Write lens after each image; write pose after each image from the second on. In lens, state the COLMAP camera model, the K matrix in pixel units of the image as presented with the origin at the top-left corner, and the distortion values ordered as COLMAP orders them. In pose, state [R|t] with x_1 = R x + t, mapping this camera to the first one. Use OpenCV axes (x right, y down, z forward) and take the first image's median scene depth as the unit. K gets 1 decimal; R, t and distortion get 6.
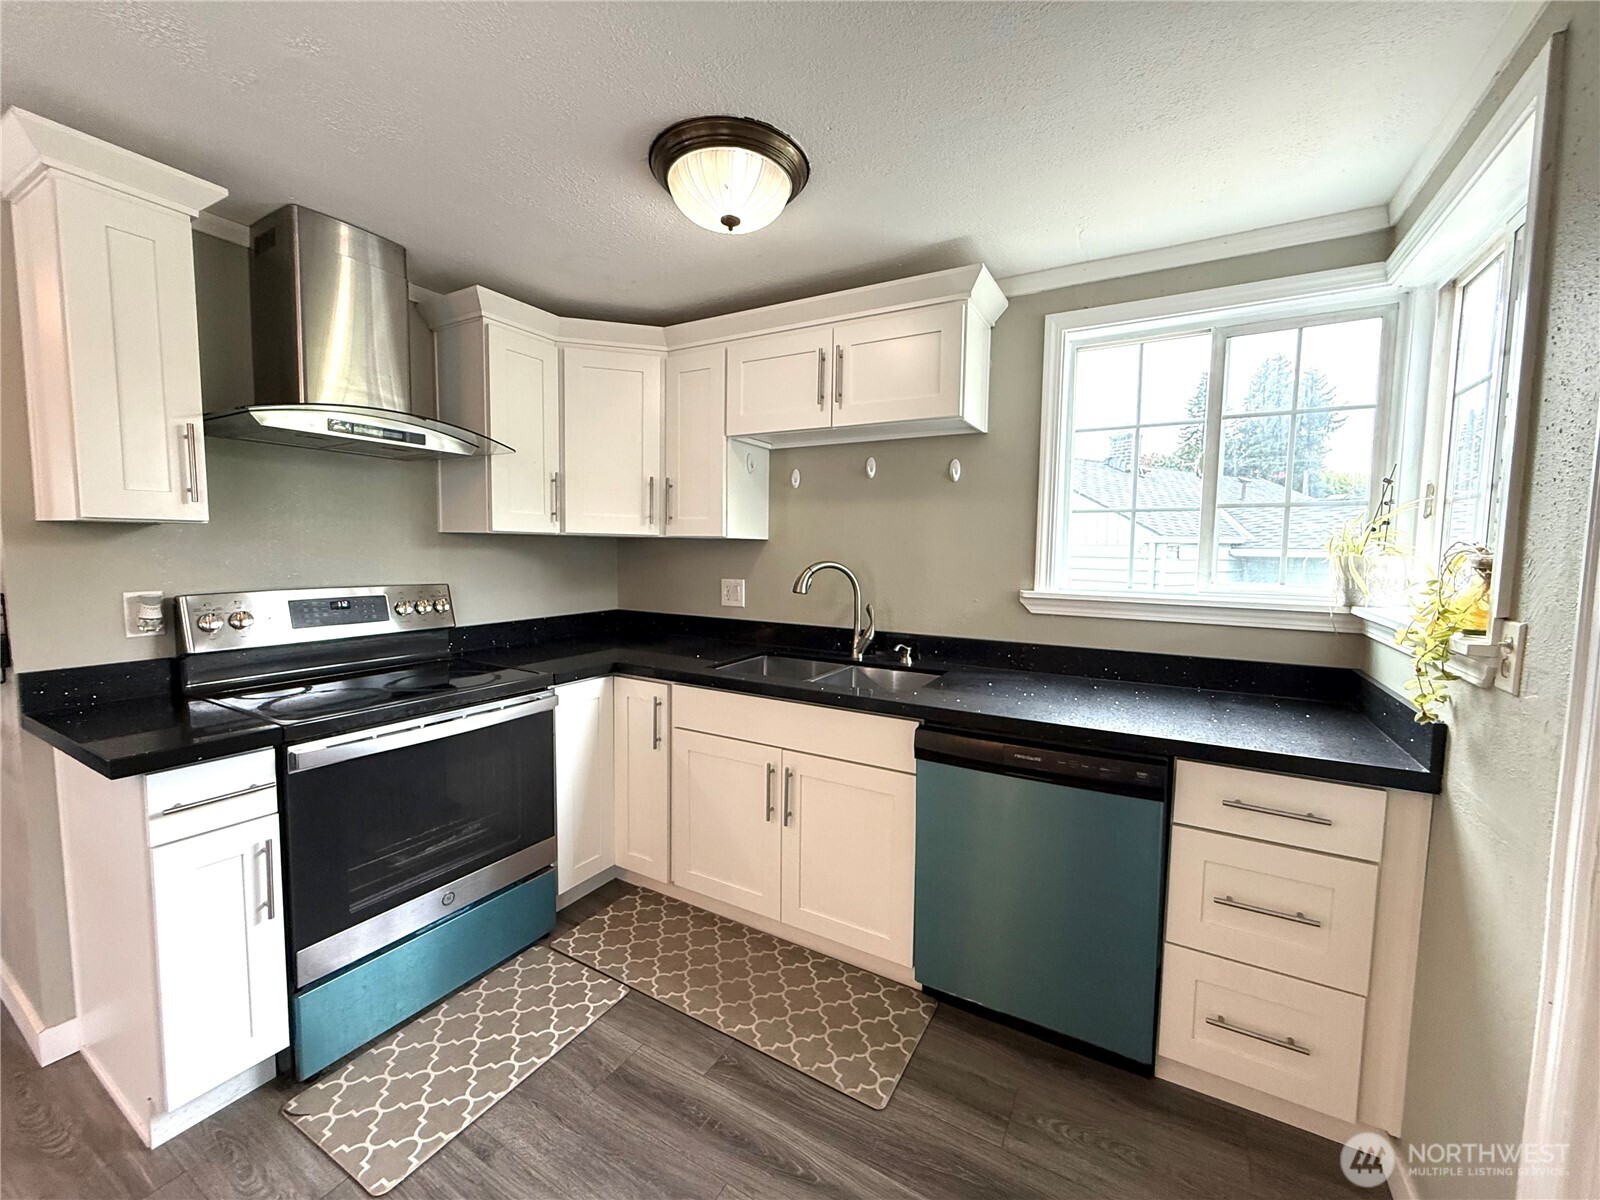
lens RADIAL K [[636.3, 0, 795.5], [0, 636.3, 599.4], [0, 0, 1]] dist [0.004156, -0.001060]
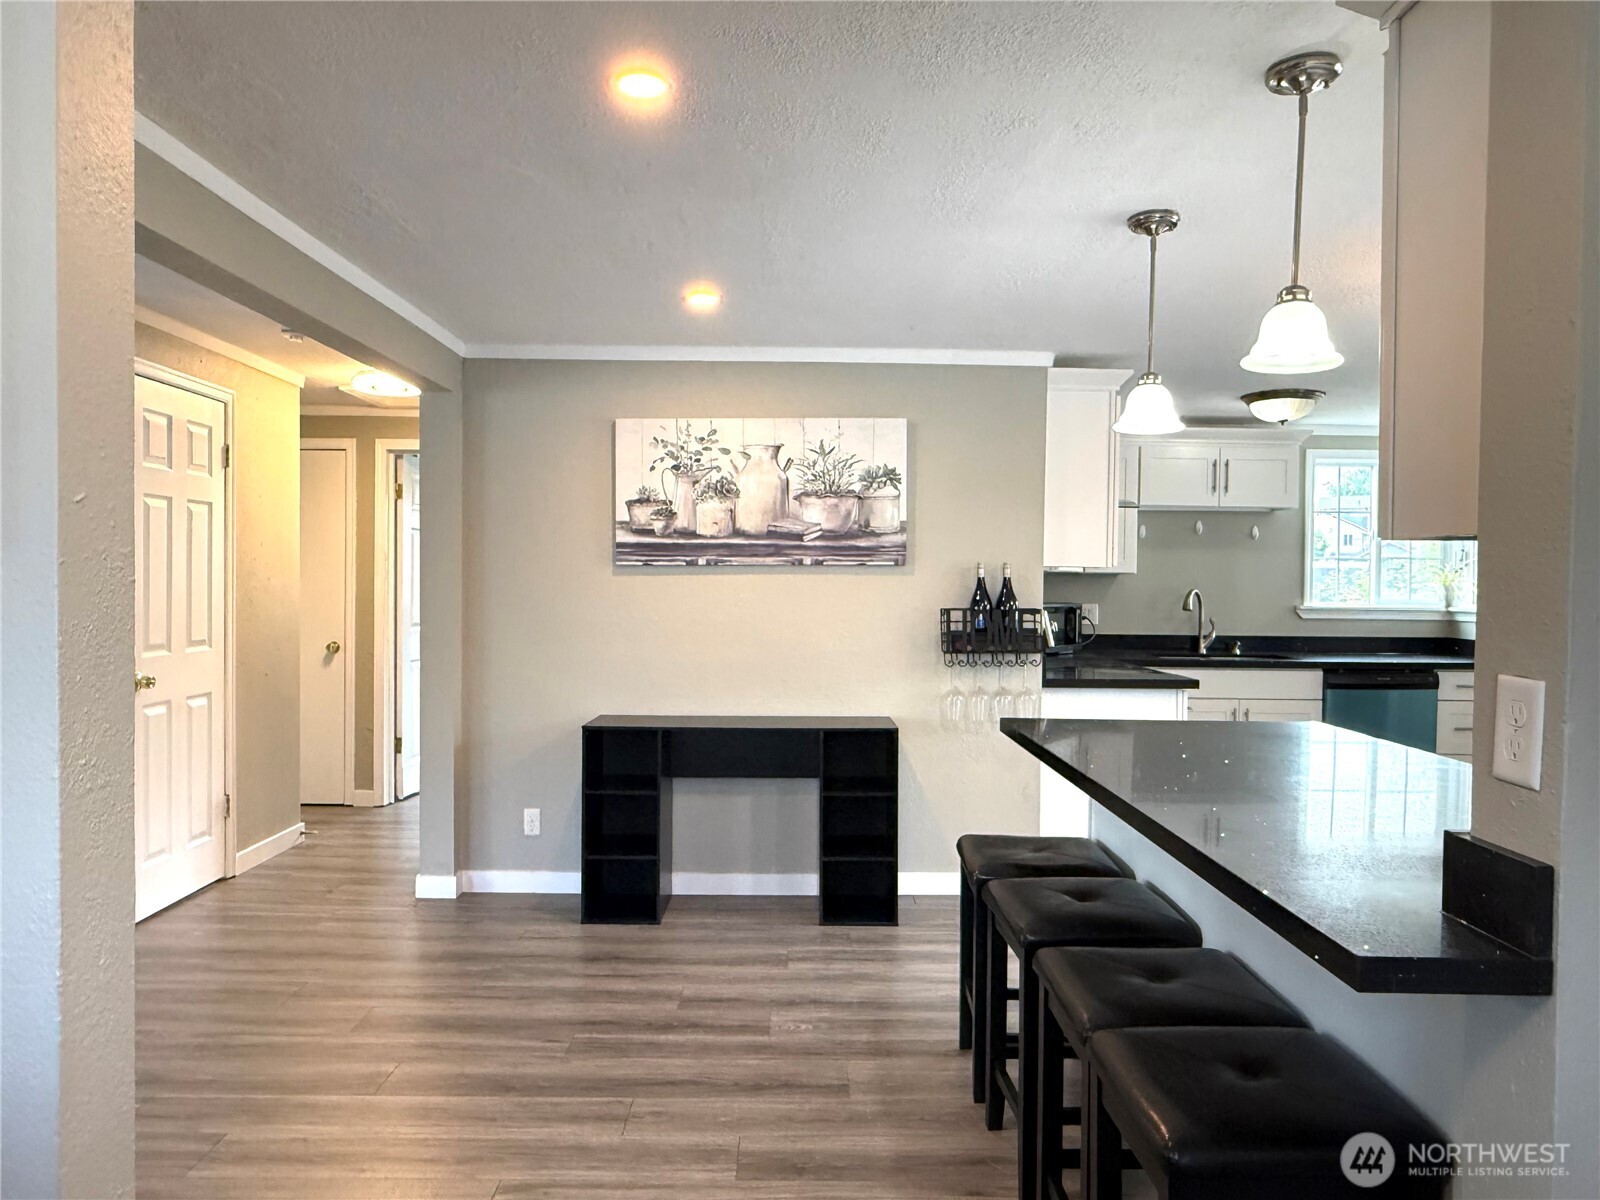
lens RADIAL K [[1104.7, 0, 797.1], [0, 1104.7, 596.5], [0, 0, 1]] dist [-0.006926, 0.000655]
pose [[0.860718, -0.012412, 0.508931, -2.799881], [0.044086, 0.997764, -0.050226, 0.063560], [-0.507169, 0.065667, 0.859341, -1.041672]]
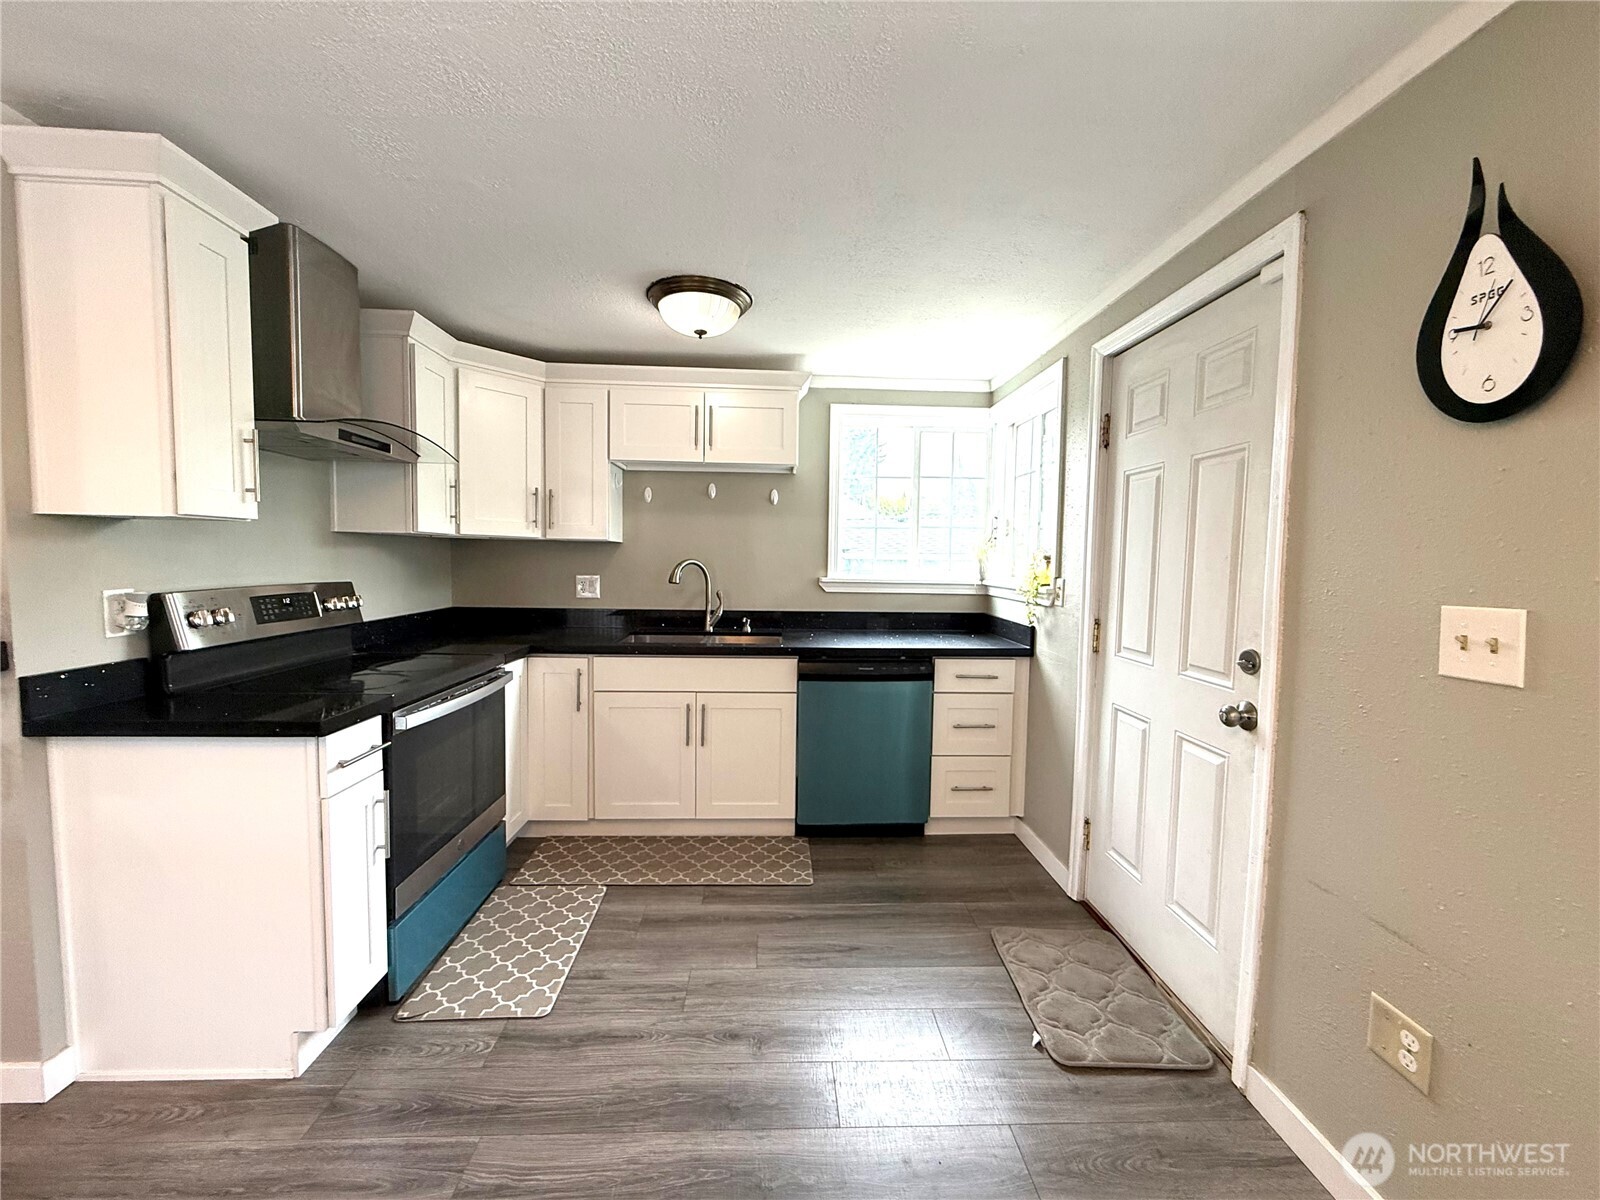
lens RADIAL K [[636.3, 0, 793.2], [0, 636.3, 600.9], [0, 0, 1]] dist [0.004156, -0.001060]
pose [[0.844272, -0.036533, 0.534669, -0.646800], [0.038922, 0.999219, 0.006815, 0.036348], [-0.534500, 0.015057, 0.845034, -0.331594]]
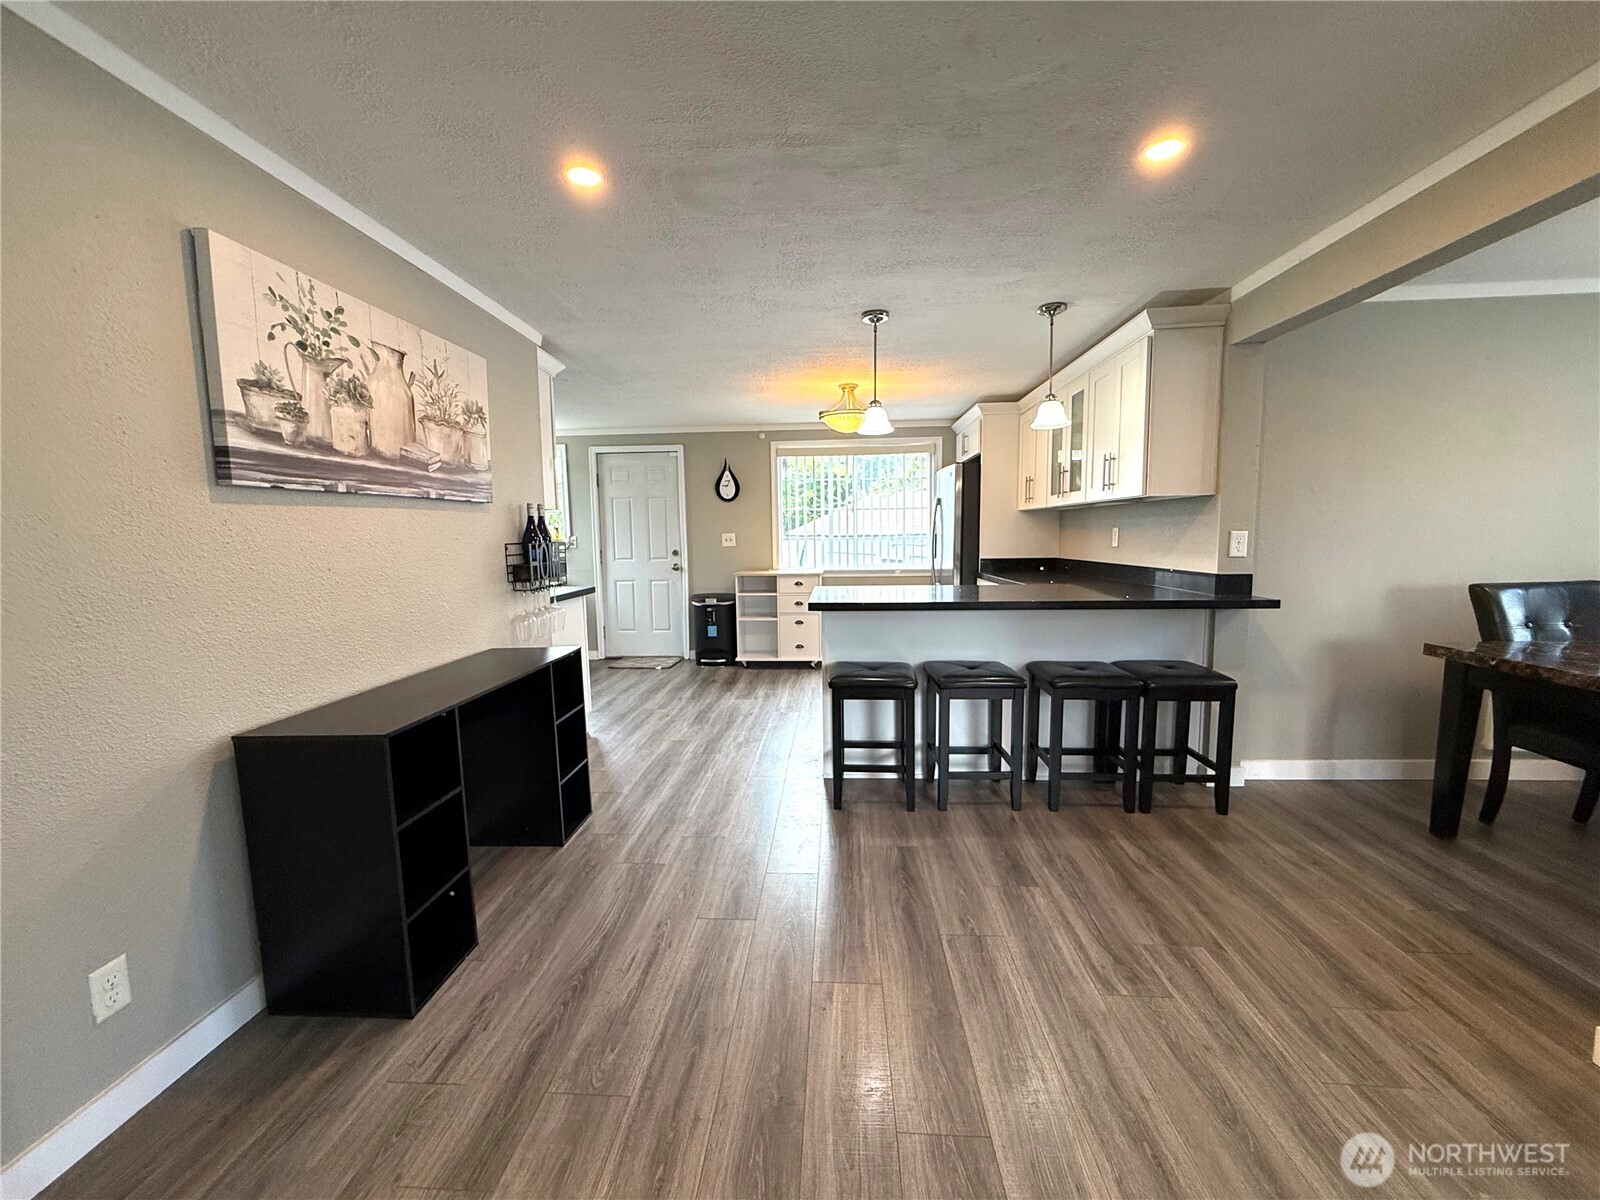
lens RADIAL K [[636.3, 0, 799.1], [0, 636.3, 598.5], [0, 0, 1]] dist [0.004156, -0.001060]
pose [[-0.450451, -0.097499, 0.887461, -3.012464], [0.081818, 0.985328, 0.149780, -0.065453], [-0.889044, 0.140079, -0.435865, 1.018612]]
